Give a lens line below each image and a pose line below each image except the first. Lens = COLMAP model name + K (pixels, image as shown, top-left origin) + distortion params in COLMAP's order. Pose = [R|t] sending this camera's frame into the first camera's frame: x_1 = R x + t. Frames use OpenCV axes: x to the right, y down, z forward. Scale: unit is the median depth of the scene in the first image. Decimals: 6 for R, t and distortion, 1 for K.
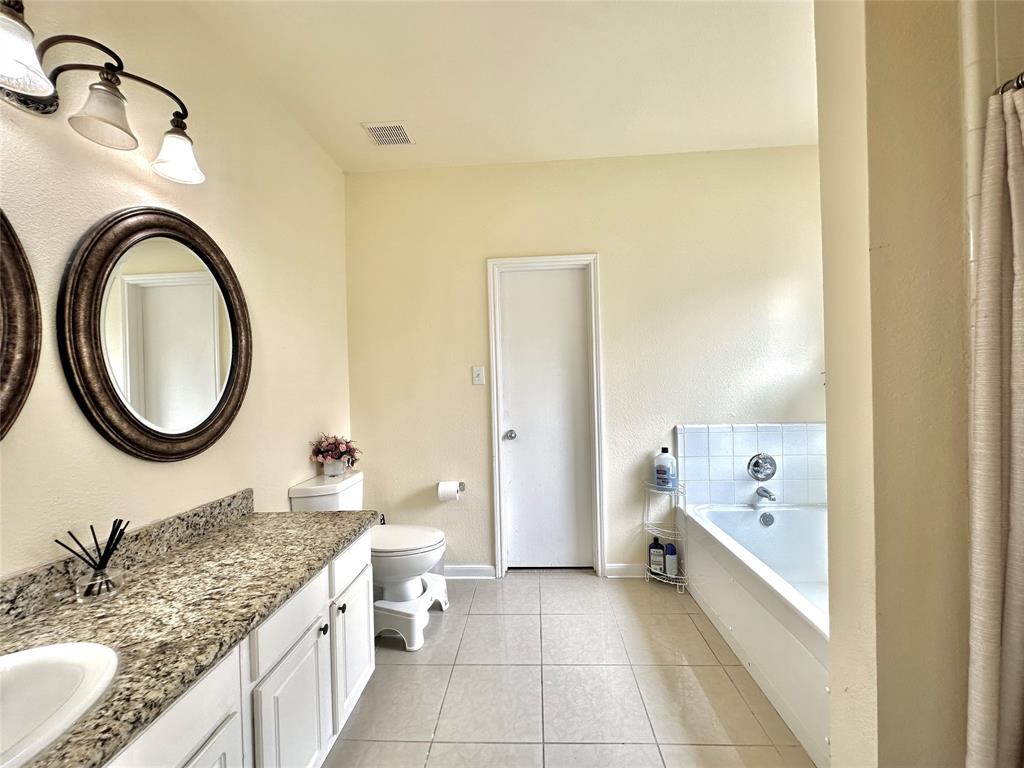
lens RADIAL K [[410.0, 0, 513.5], [0, 410.0, 382.8], [0, 0, 1]] dist [-0.002614, 0.000620]
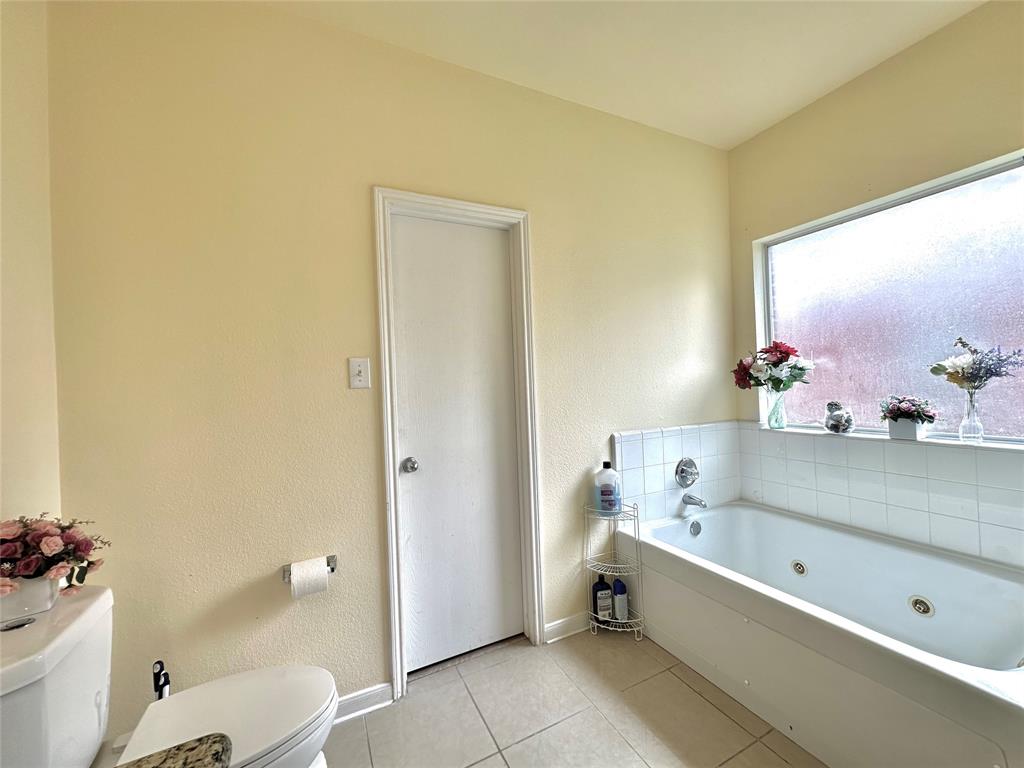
lens RADIAL K [[408.4, 0, 513.1], [0, 408.4, 382.2], [0, 0, 1]] dist [-0.001102, -0.000068]
pose [[0.874132, -0.005416, 0.485658, -0.198827], [0.016970, 0.999668, -0.019397, 0.012639], [-0.485391, 0.025197, 0.873934, 0.395627]]
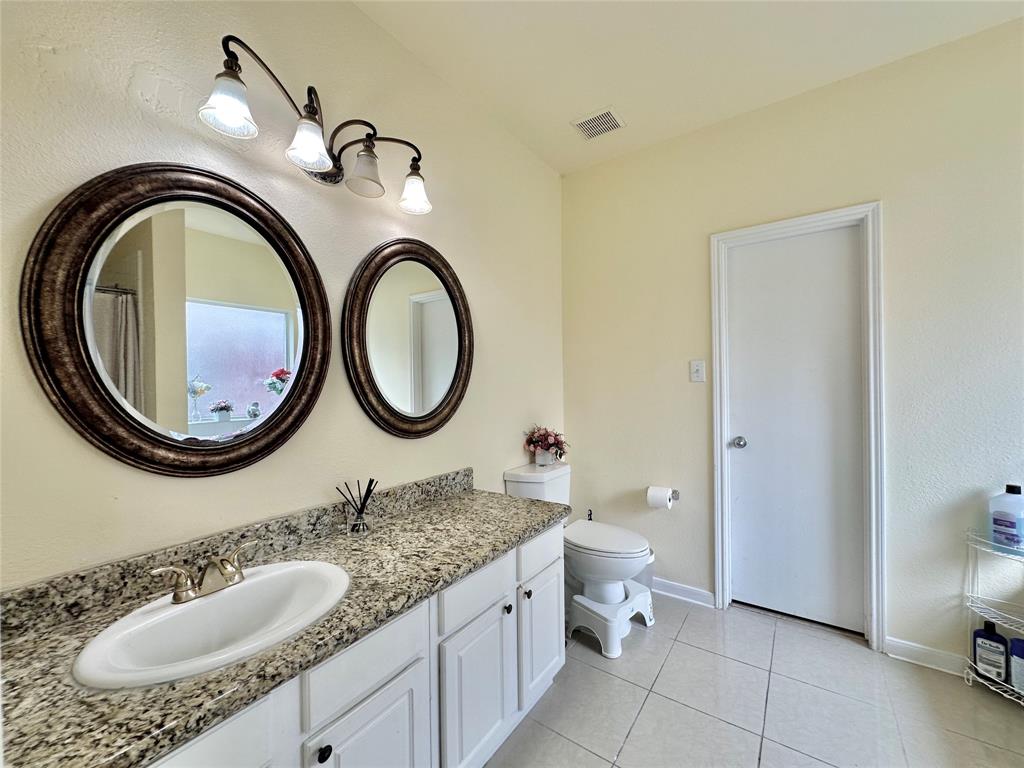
lens RADIAL K [[410.0, 0, 513.5], [0, 410.0, 382.8], [0, 0, 1]] dist [-0.002614, 0.000620]
pose [[0.843704, 0.015982, -0.536571, 0.057774], [-0.011569, 0.999866, 0.011592, 0.001511], [0.536685, -0.003572, 0.843775, 0.059191]]
